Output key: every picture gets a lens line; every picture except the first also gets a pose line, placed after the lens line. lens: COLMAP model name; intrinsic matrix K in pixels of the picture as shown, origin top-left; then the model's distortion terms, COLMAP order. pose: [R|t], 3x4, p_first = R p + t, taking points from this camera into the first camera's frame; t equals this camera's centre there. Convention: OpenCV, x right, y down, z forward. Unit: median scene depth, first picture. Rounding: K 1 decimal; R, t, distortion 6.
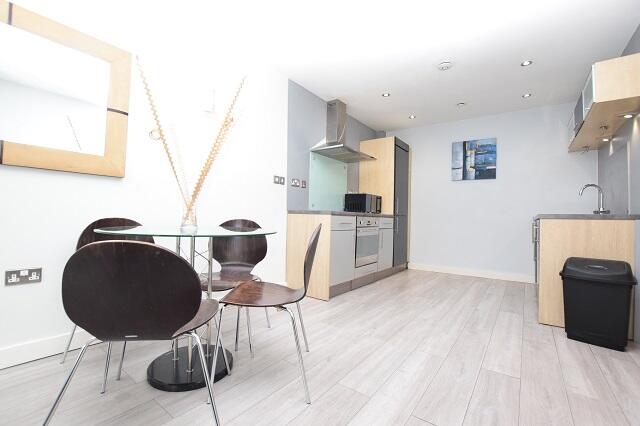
lens RADIAL K [[291.5, 0, 320.0], [0, 291.5, 213.0], [0, 0, 1]] dist [-0.001260, -0.000236]
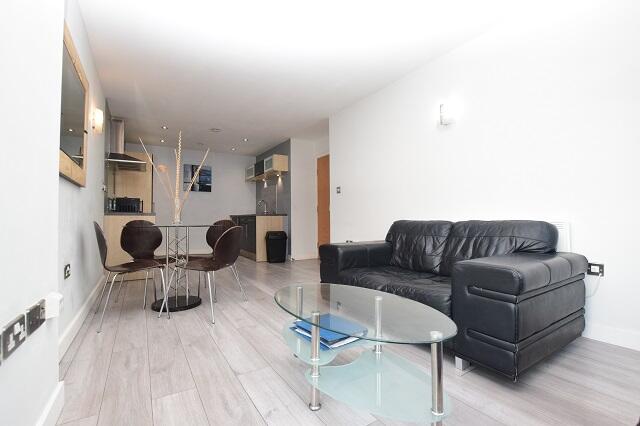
lens RADIAL K [[291.5, 0, 320.0], [0, 291.5, 213.0], [0, 0, 1]] dist [-0.001260, -0.000236]
pose [[0.369510, -0.003636, 0.929220, -0.679259], [-0.003631, 0.999979, 0.005357, -0.010497], [-0.929220, -0.005353, 0.369489, -0.165312]]
